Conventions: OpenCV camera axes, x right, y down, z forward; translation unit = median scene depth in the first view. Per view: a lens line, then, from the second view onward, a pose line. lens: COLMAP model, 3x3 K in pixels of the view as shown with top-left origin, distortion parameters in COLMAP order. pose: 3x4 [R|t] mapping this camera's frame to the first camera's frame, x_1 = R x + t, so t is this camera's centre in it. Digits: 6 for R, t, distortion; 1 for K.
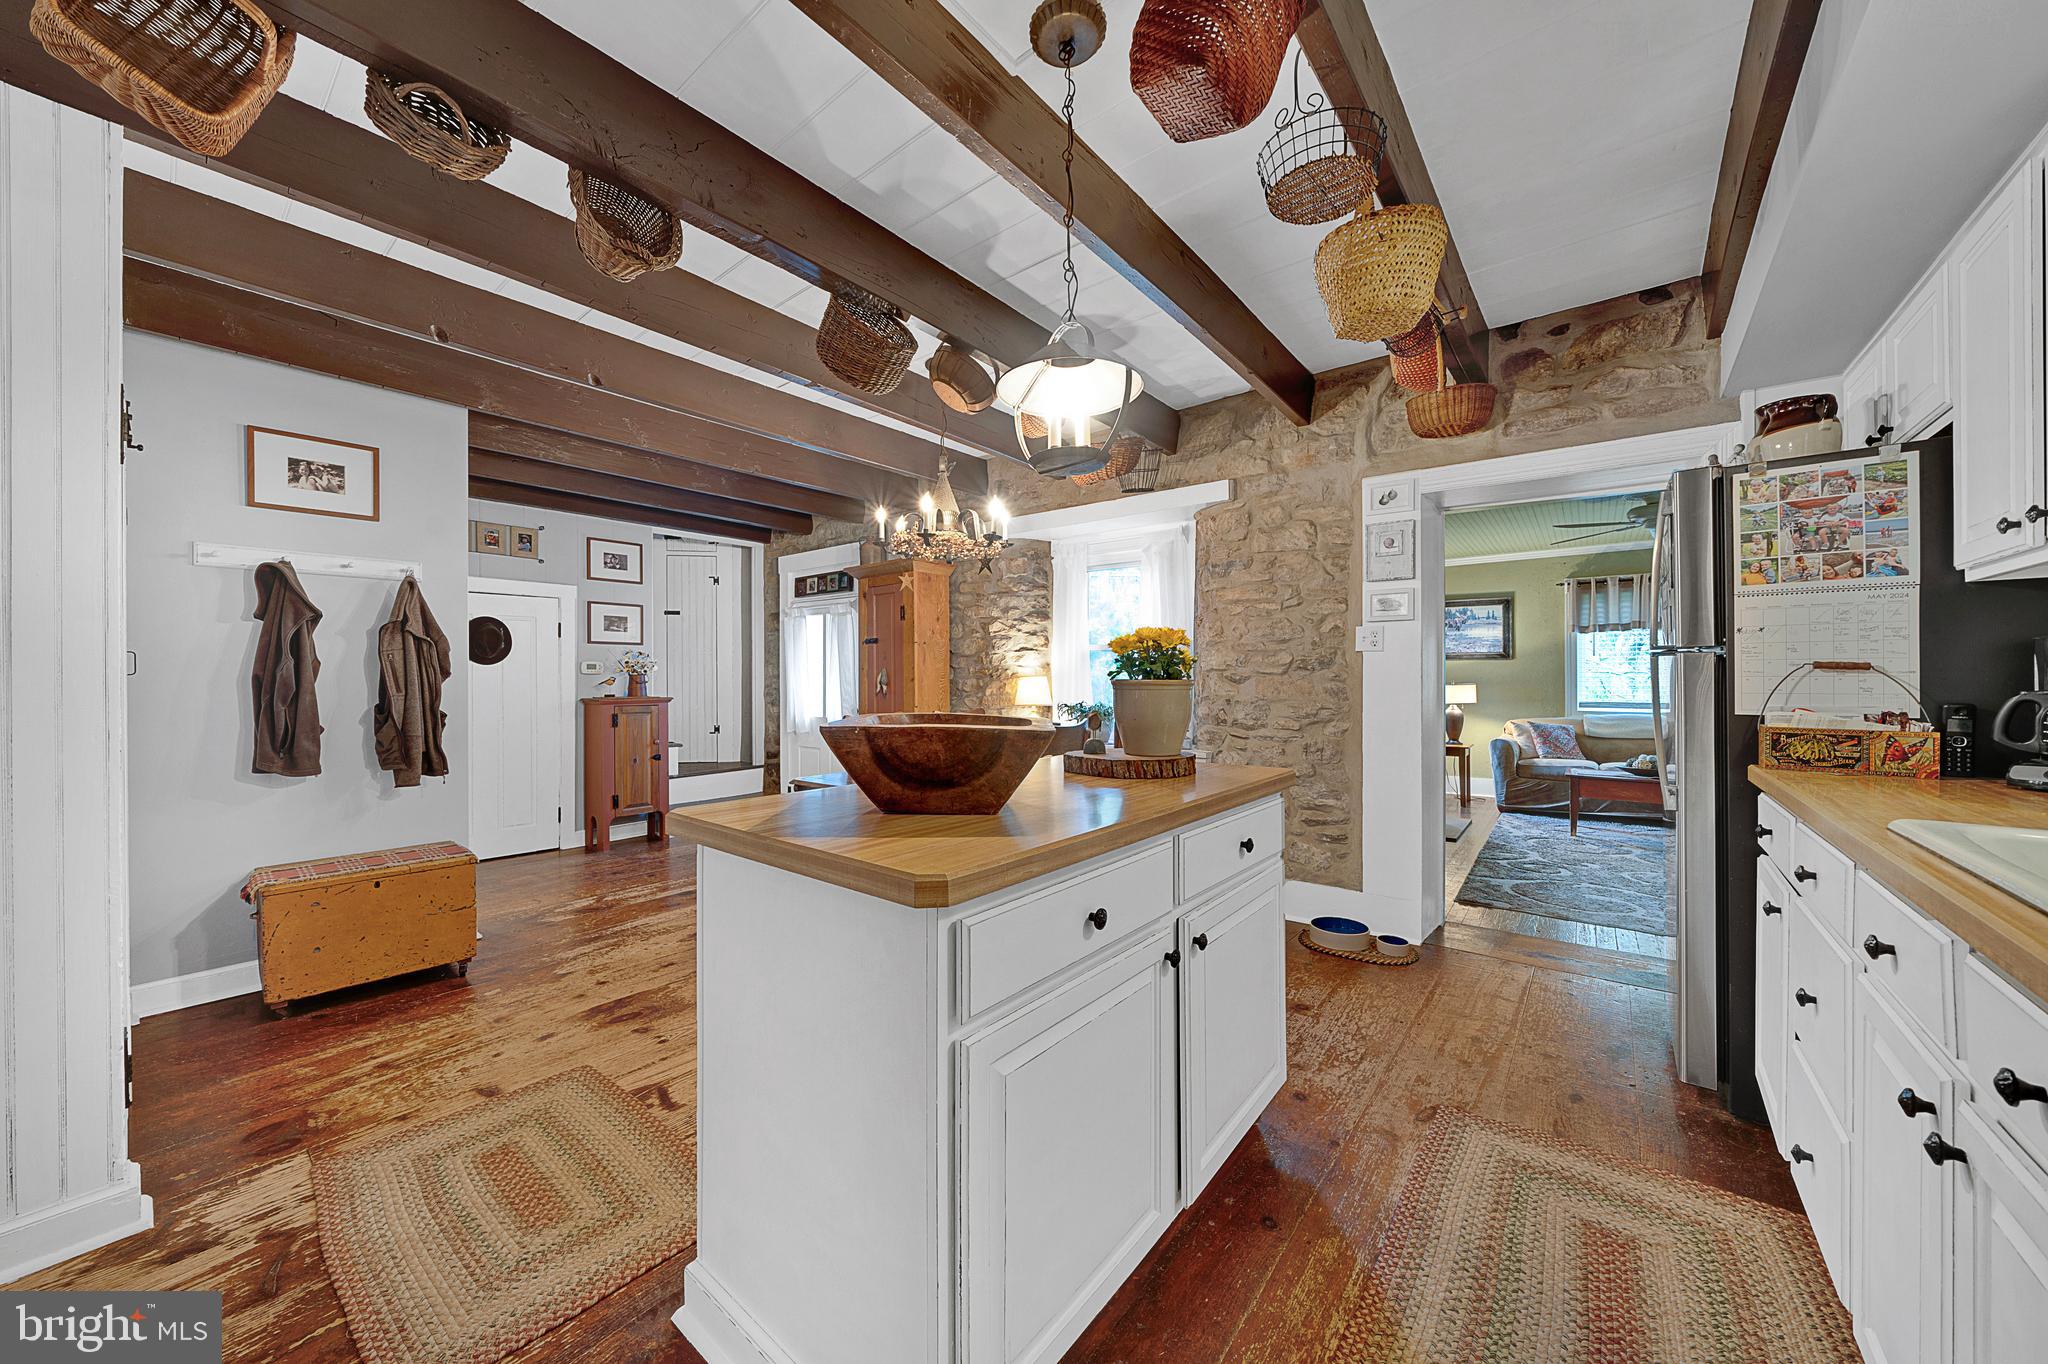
lens RADIAL K [[719.1, 0, 1024.0], [0, 719.1, 682.0], [0, 0, 1]] dist [0.000602, -0.000073]
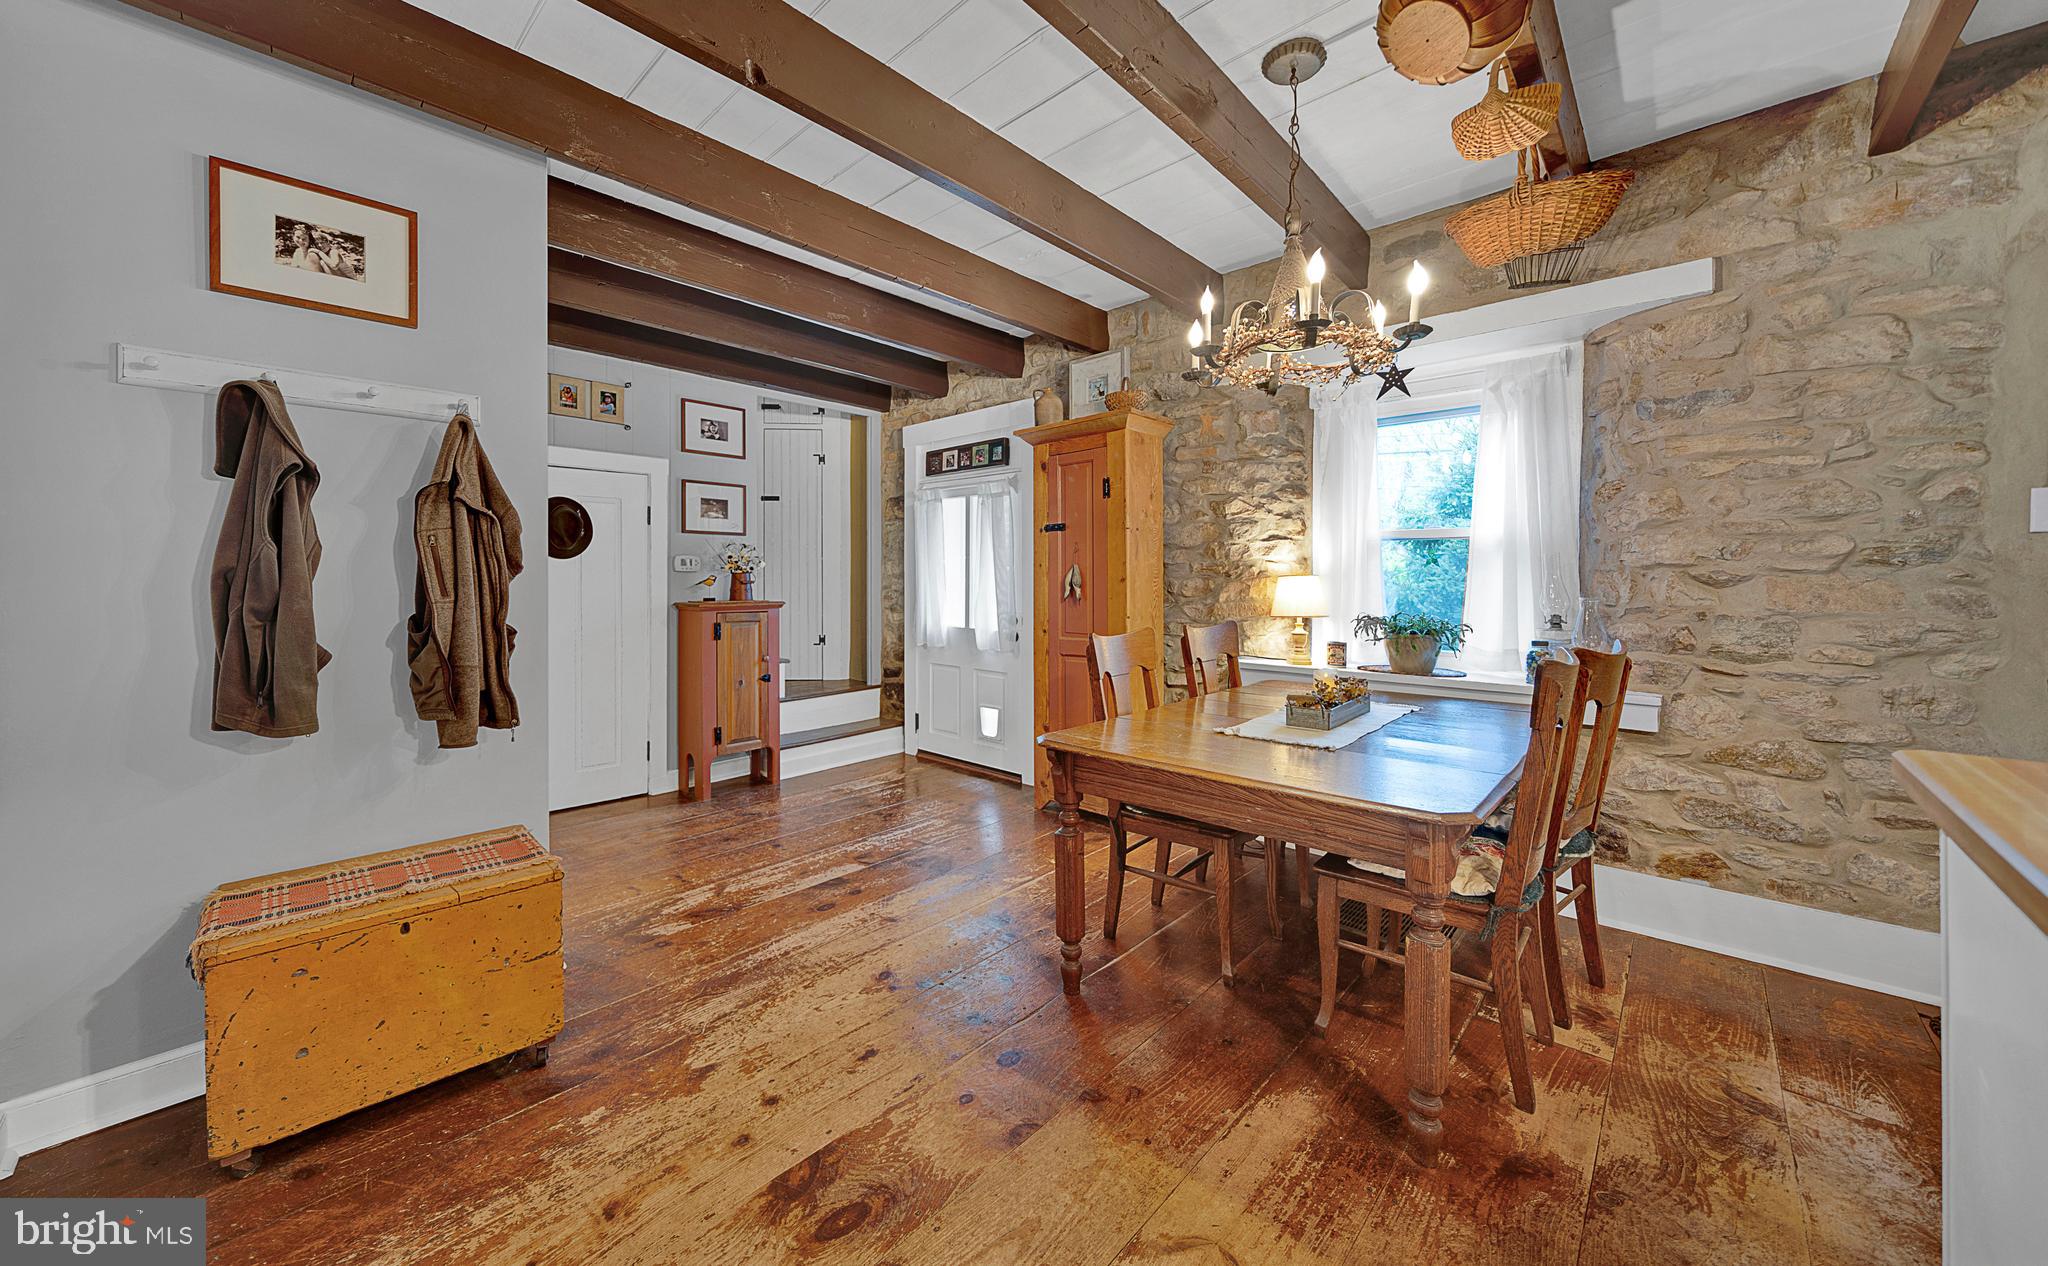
lens RADIAL K [[724.5, 0, 1006.4], [0, 724.5, 584.4], [0, 0, 1]] dist [-0.001435, 0.000023]
pose [[0.997241, 0.003416, -0.074151, -0.269545], [-0.003311, 0.999993, 0.001541, 0.000799], [0.074156, -0.001291, 0.997246, 0.328214]]
